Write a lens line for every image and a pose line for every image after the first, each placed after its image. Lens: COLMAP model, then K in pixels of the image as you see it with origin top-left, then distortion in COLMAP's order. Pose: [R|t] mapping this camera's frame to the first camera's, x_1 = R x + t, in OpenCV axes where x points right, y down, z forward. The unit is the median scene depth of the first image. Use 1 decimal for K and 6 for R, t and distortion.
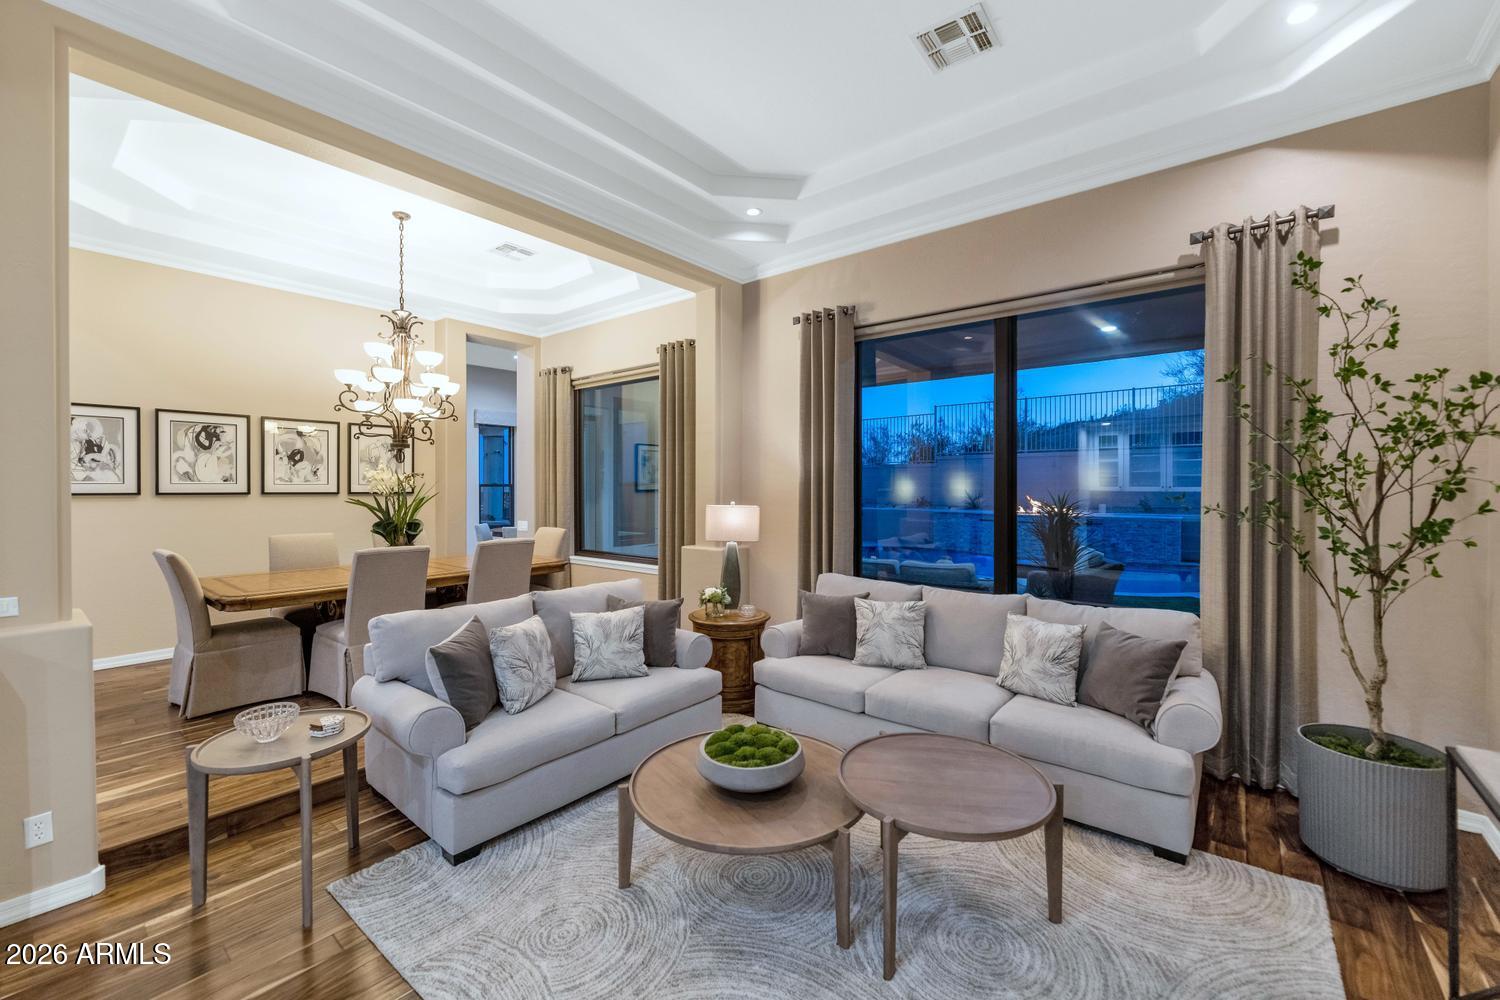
lens RADIAL K [[611.4, 0, 756.0], [0, 611.4, 482.4], [0, 0, 1]] dist [0.002755, 0.000360]
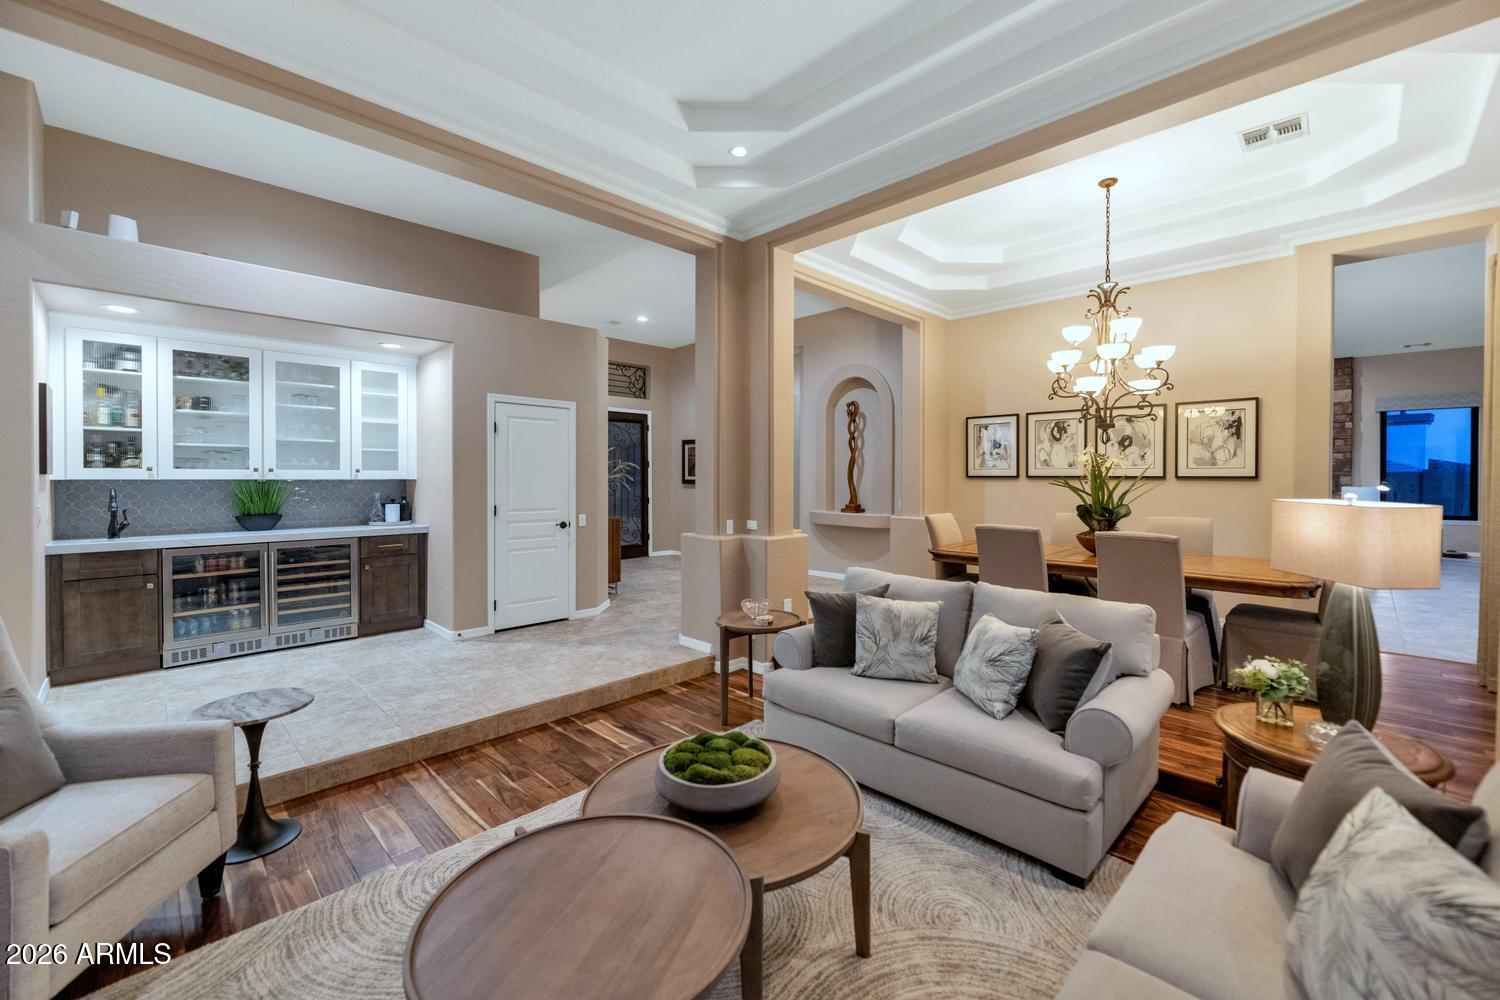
lens RADIAL K [[611.4, 0, 756.0], [0, 611.4, 482.4], [0, 0, 1]] dist [0.002755, 0.000360]
pose [[-0.102959, 0.014882, -0.994574, 0.408801], [0.011645, 0.999838, 0.013755, 0.006020], [0.994617, -0.010165, -0.103115, 0.529908]]
